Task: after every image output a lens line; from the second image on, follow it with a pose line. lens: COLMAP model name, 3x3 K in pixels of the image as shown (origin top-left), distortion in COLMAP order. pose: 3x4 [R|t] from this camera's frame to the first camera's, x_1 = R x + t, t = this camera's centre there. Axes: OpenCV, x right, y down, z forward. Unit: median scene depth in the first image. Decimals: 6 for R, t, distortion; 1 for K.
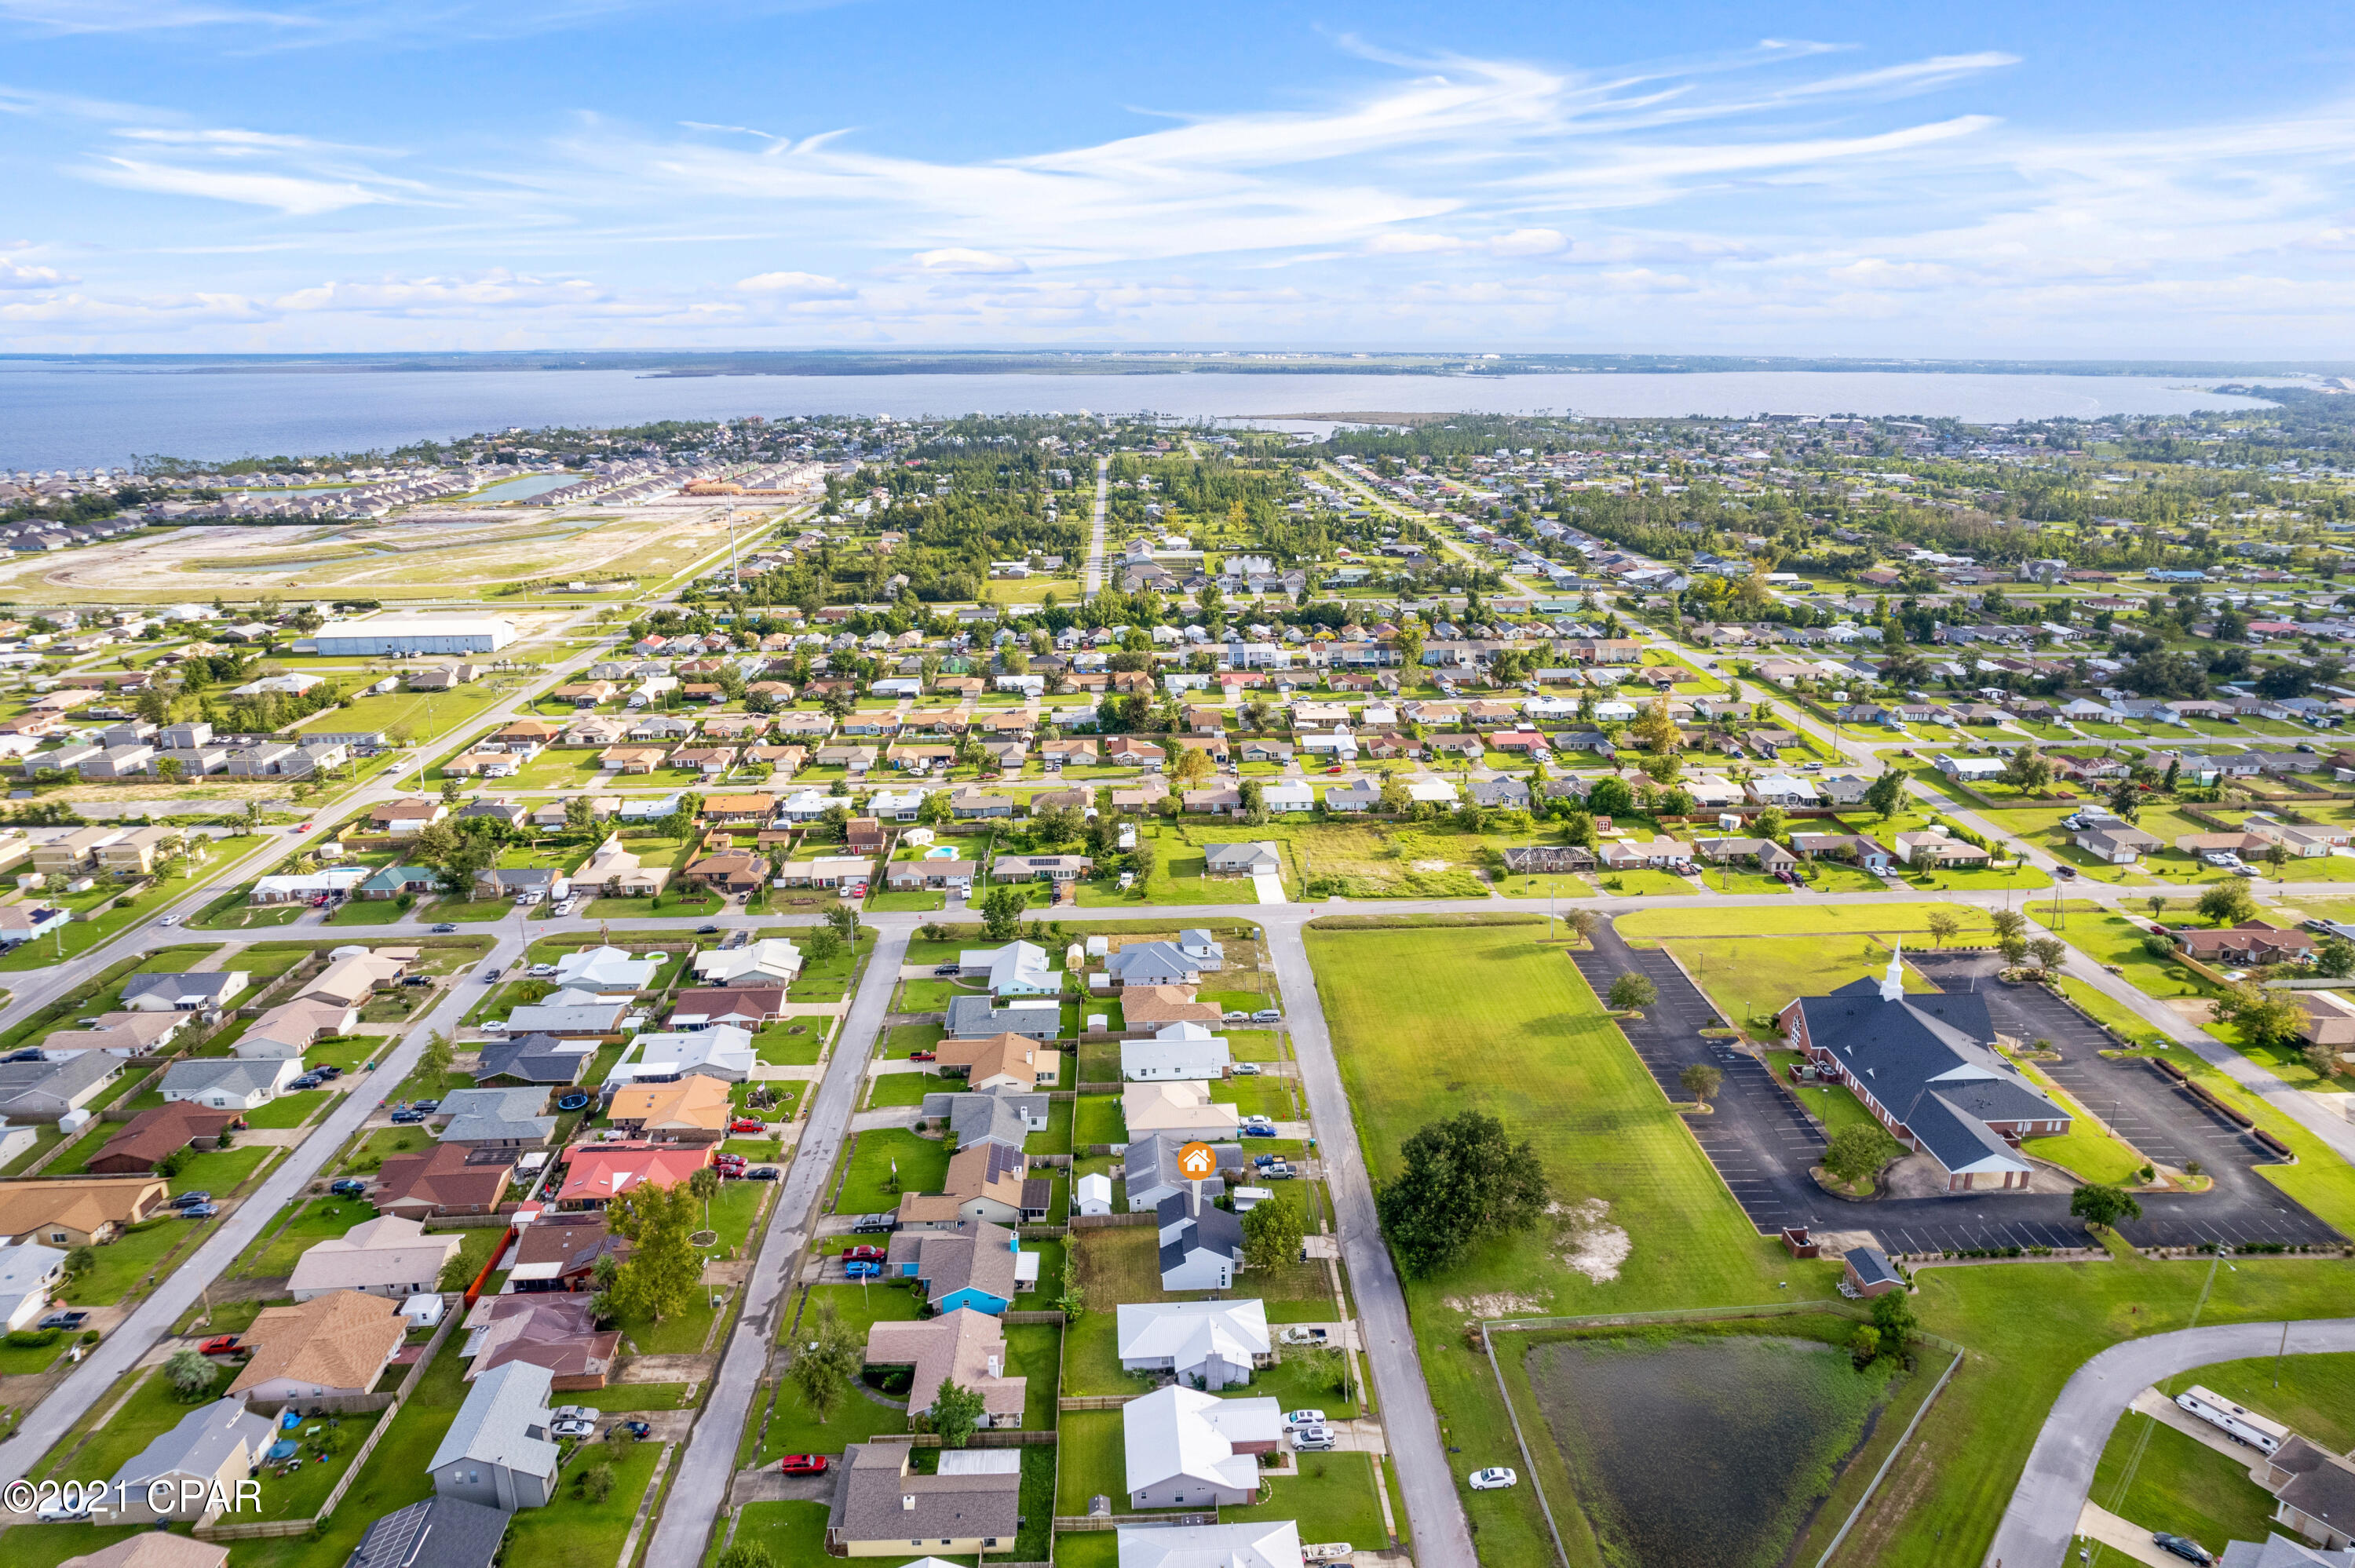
lens RADIAL K [[1504.5, 0, 1177.5], [0, 1504.5, 784.0], [0, 0, 1]] dist [-0.073652, 0.068646]
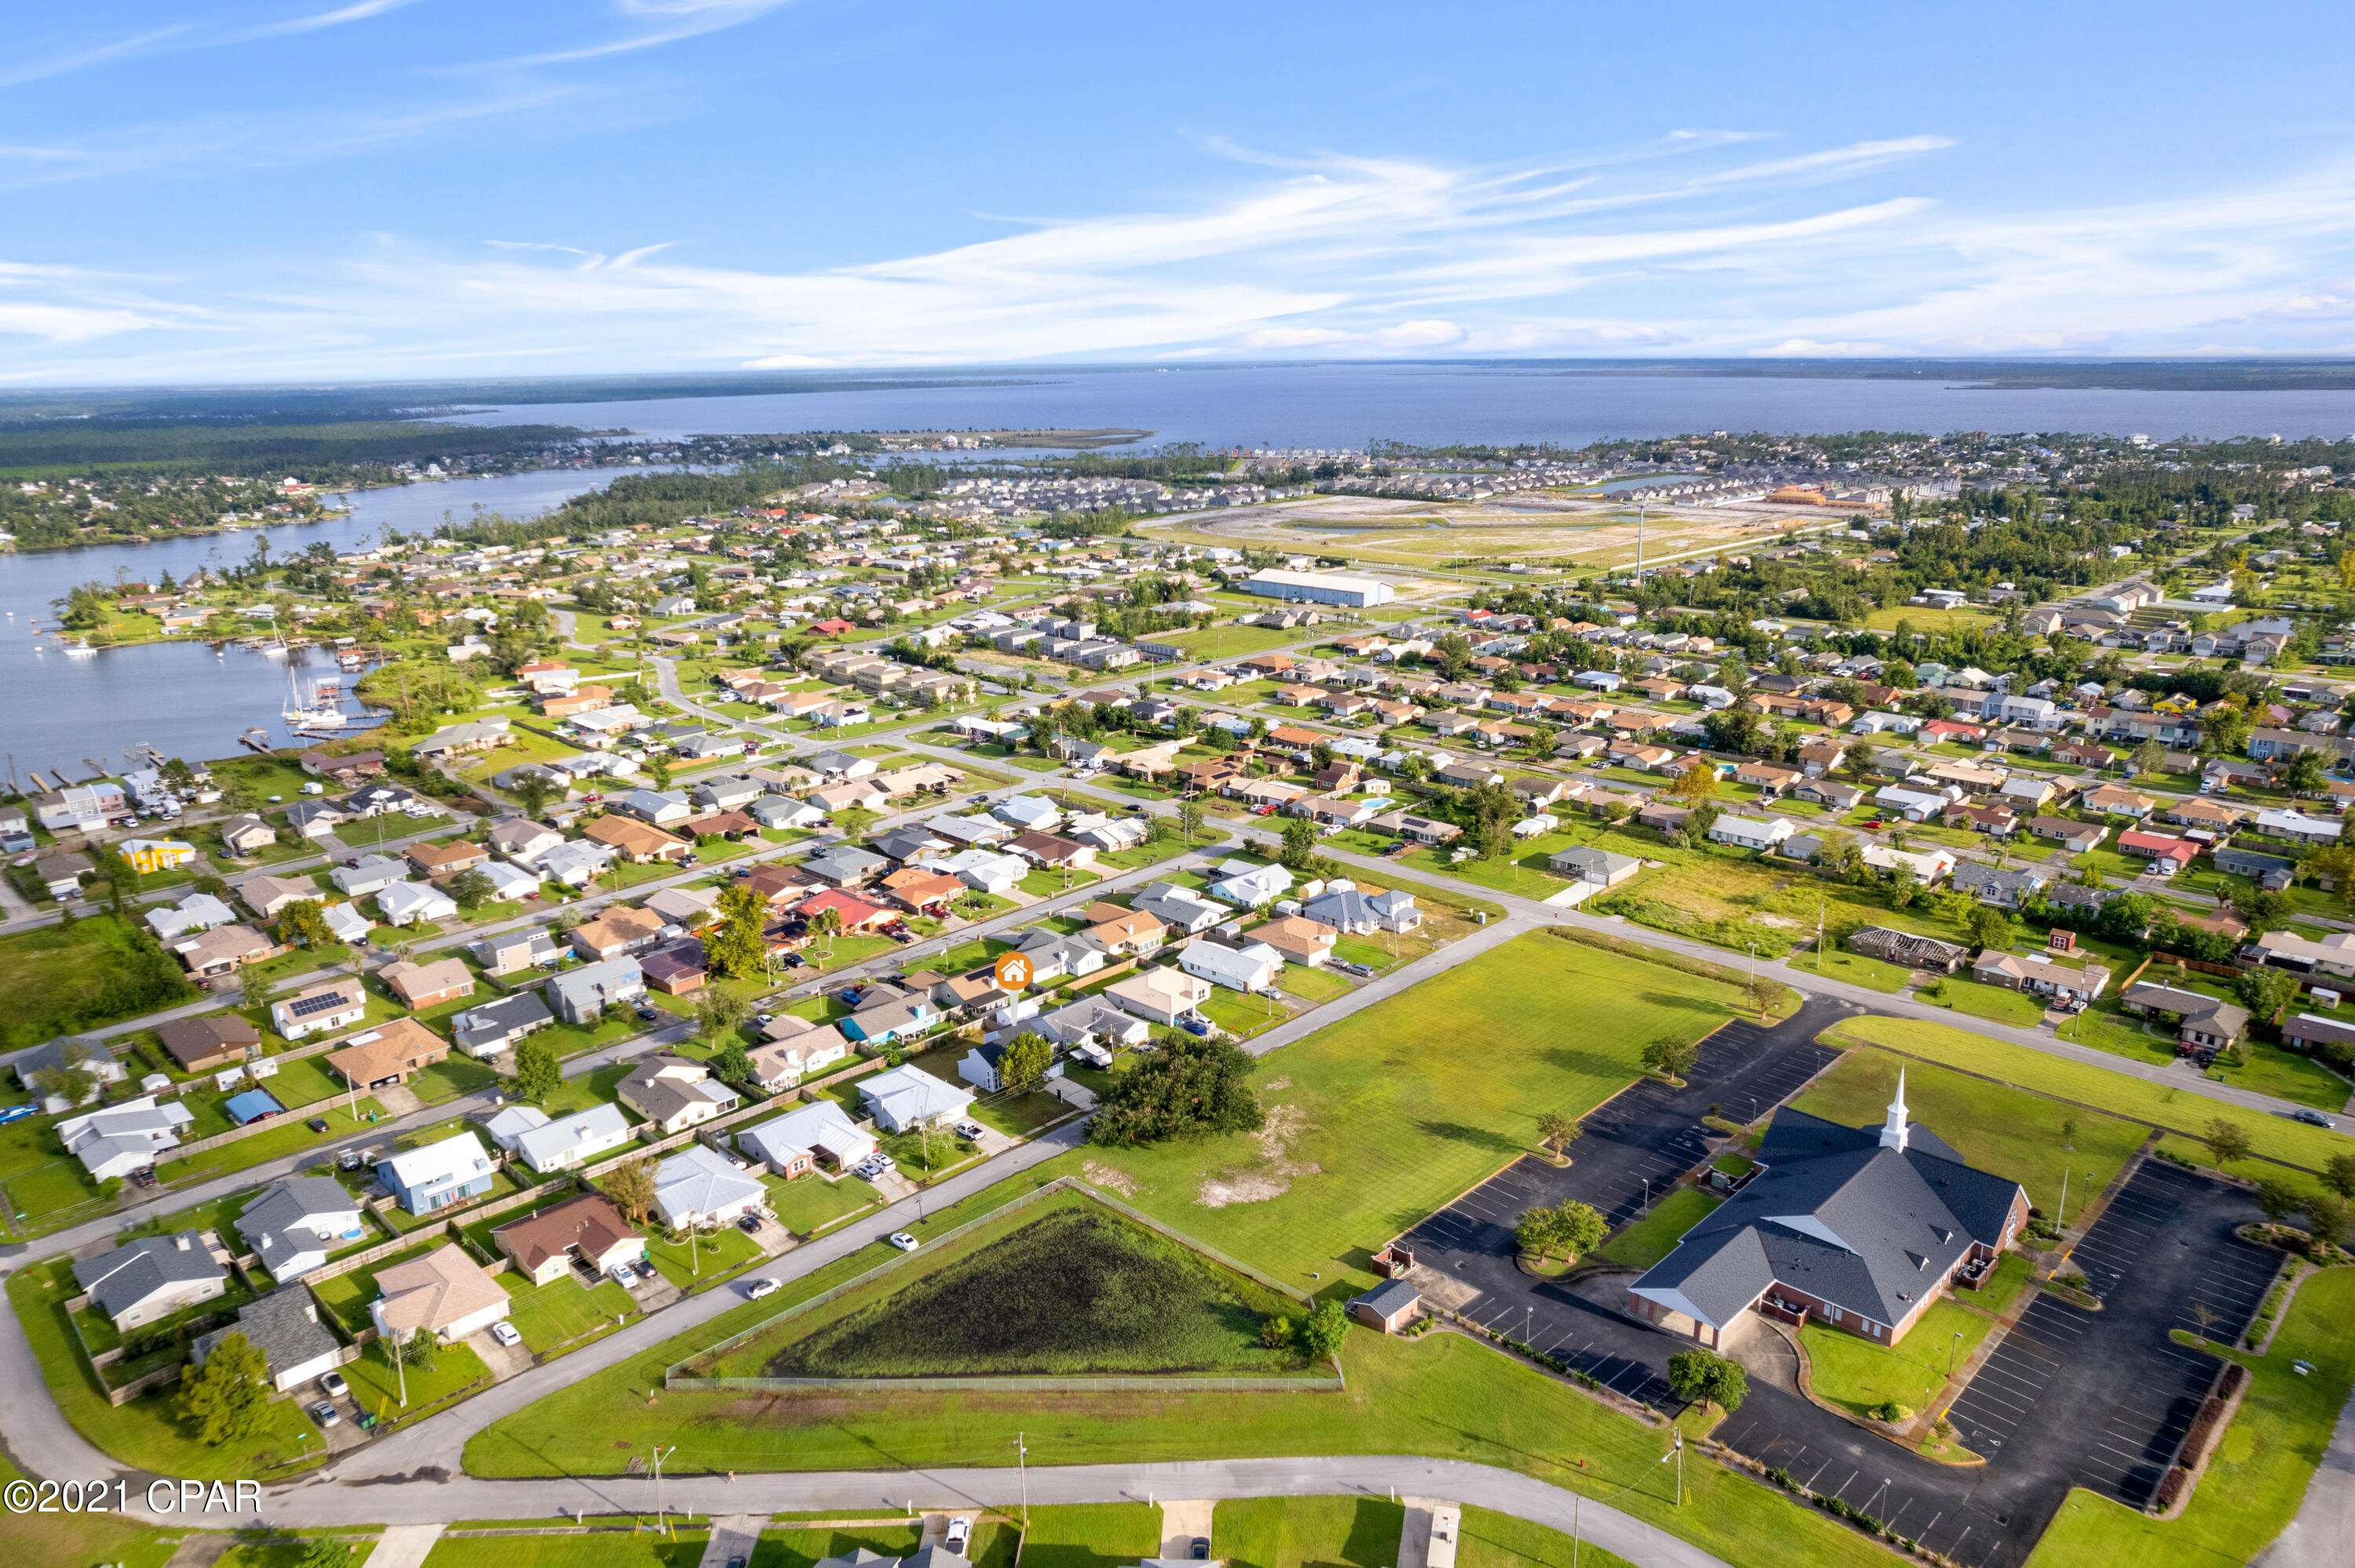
lens RADIAL K [[1555.4, 0, 1177.5], [0, 1555.4, 784.0], [0, 0, 1]] dist [-0.076380, 0.076207]
pose [[0.675416, 0.190039, -0.712530, 0.584142], [-0.199978, 0.977219, 0.071072, -0.019637], [0.709804, 0.094488, 0.698033, 0.109450]]
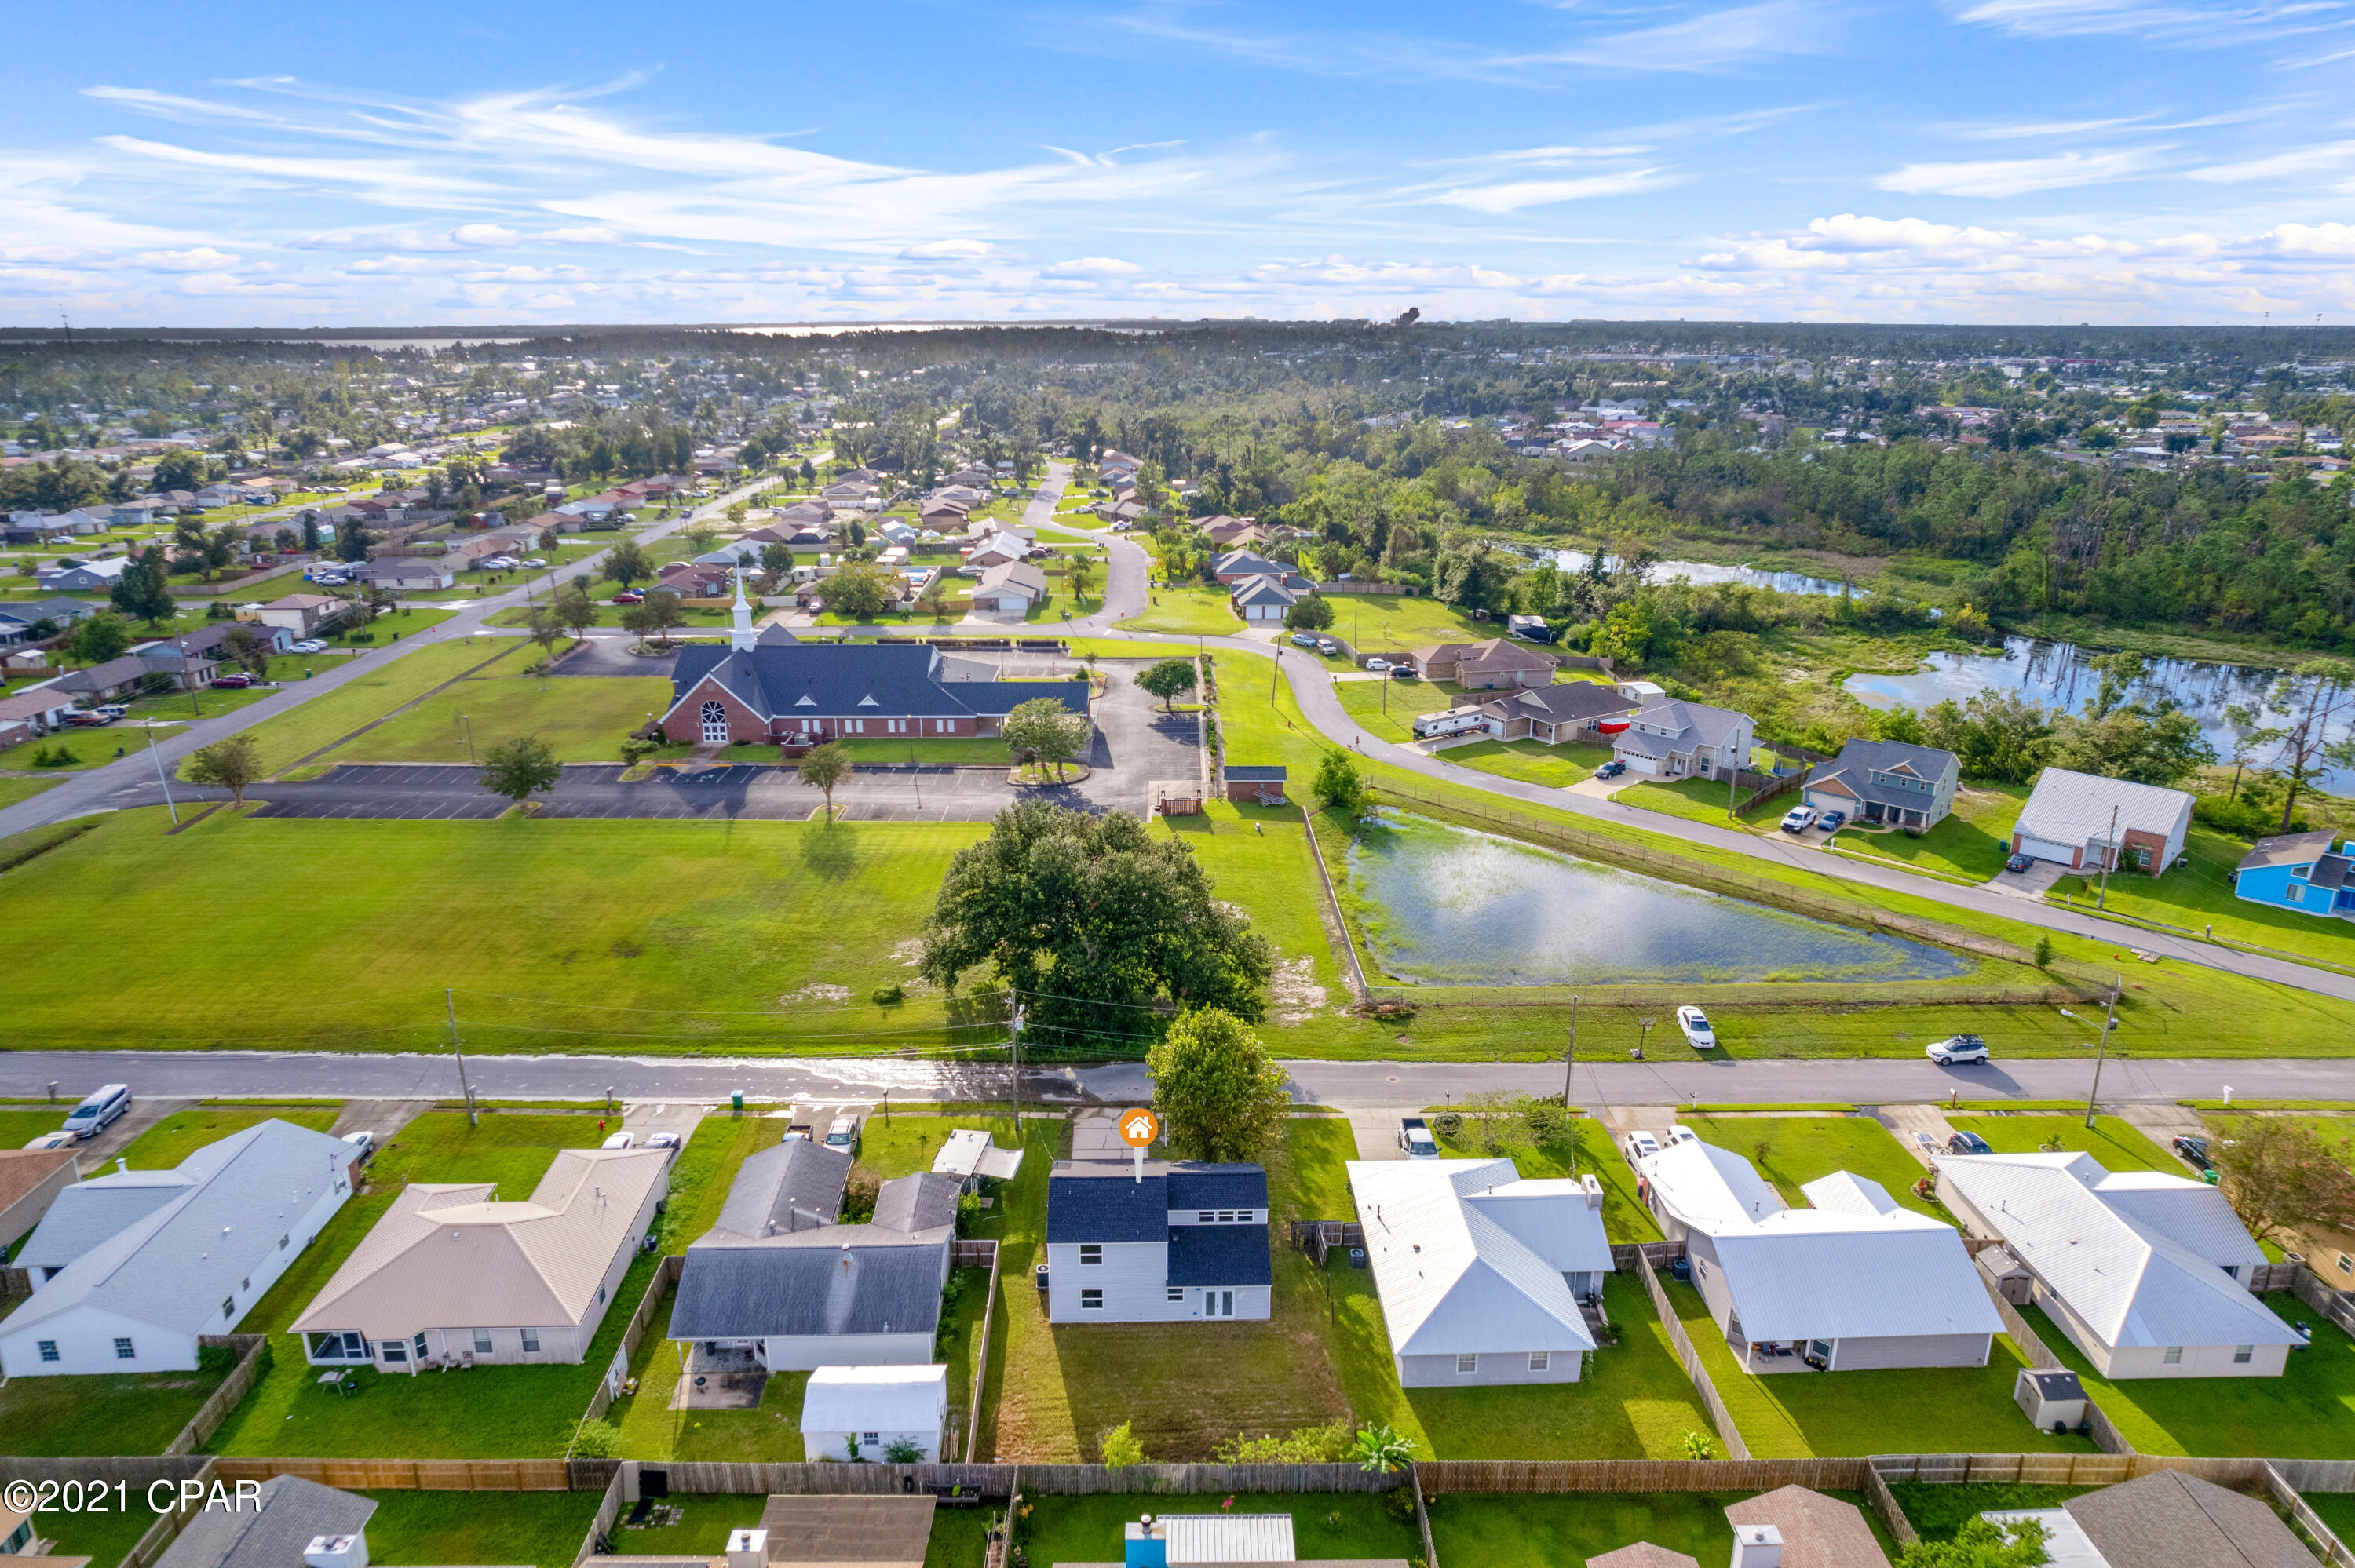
lens RADIAL K [[1504.5, 0, 1177.5], [0, 1504.5, 784.0], [0, 0, 1]] dist [-0.073652, 0.068646]
pose [[0.026553, -0.296141, 0.954775, -0.213484], [0.289794, 0.916378, 0.276171, 0.044490], [-0.956721, 0.269355, 0.110153, 0.544141]]
